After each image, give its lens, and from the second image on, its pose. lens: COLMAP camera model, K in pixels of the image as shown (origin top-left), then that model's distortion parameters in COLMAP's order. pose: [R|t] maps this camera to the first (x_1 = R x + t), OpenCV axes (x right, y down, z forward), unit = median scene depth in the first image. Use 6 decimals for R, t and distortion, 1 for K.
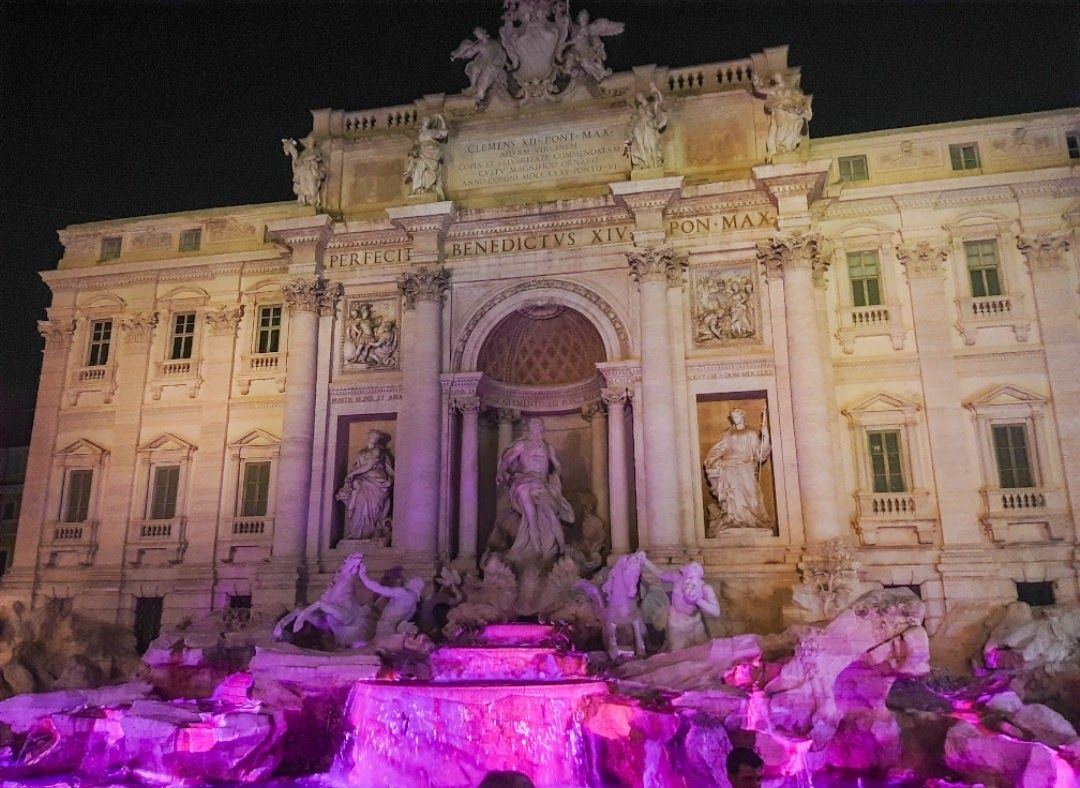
lens RADIAL K [[845.8, 0, 540.0], [0, 845.8, 390.8], [0, 0, 1]] dist [0.030303, -0.000483]
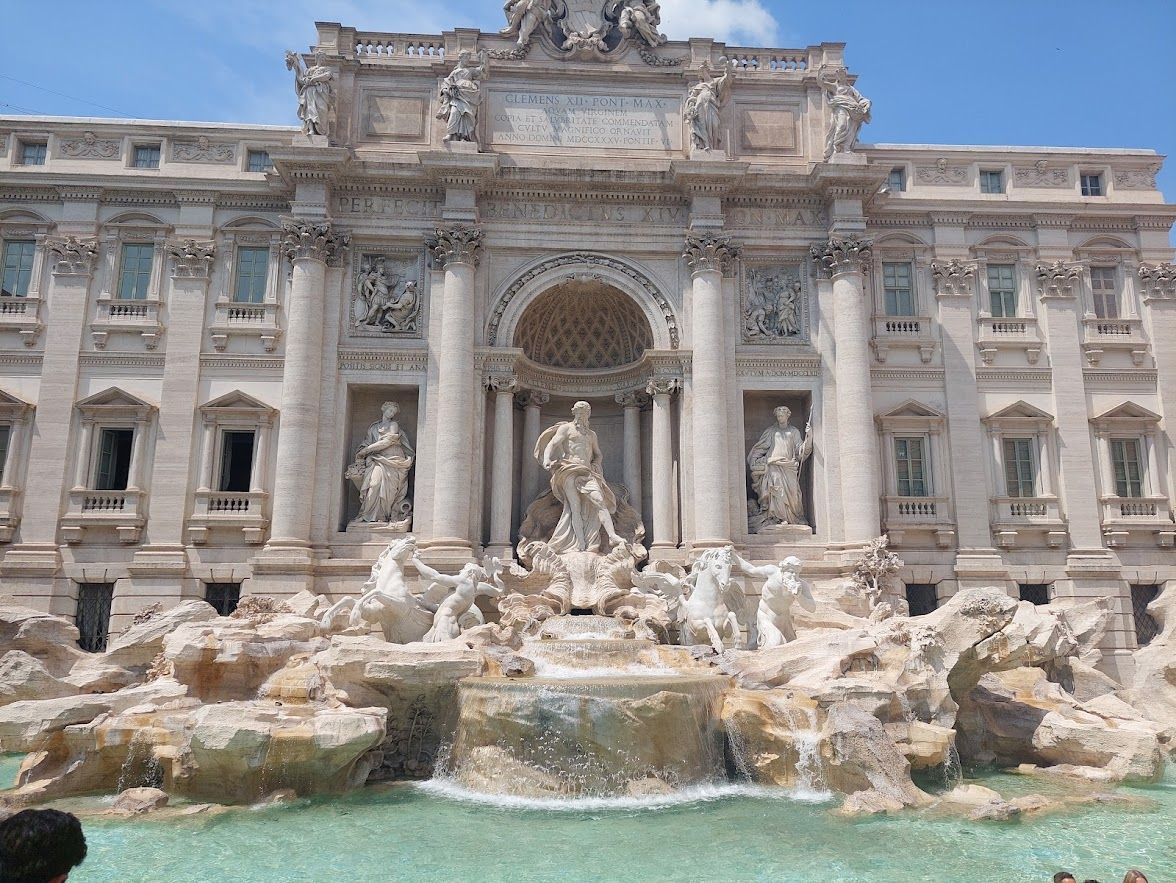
lens RADIAL K [[874.7, 0, 588.7], [0, 874.7, 445.6], [0, 0, 1]] dist [0.038575, -0.011452]
pose [[0.966184, 0.059073, 0.250994, -0.226222], [-0.077862, 0.994804, 0.065591, 0.014884], [-0.245815, -0.082916, 0.965764, 0.047361]]
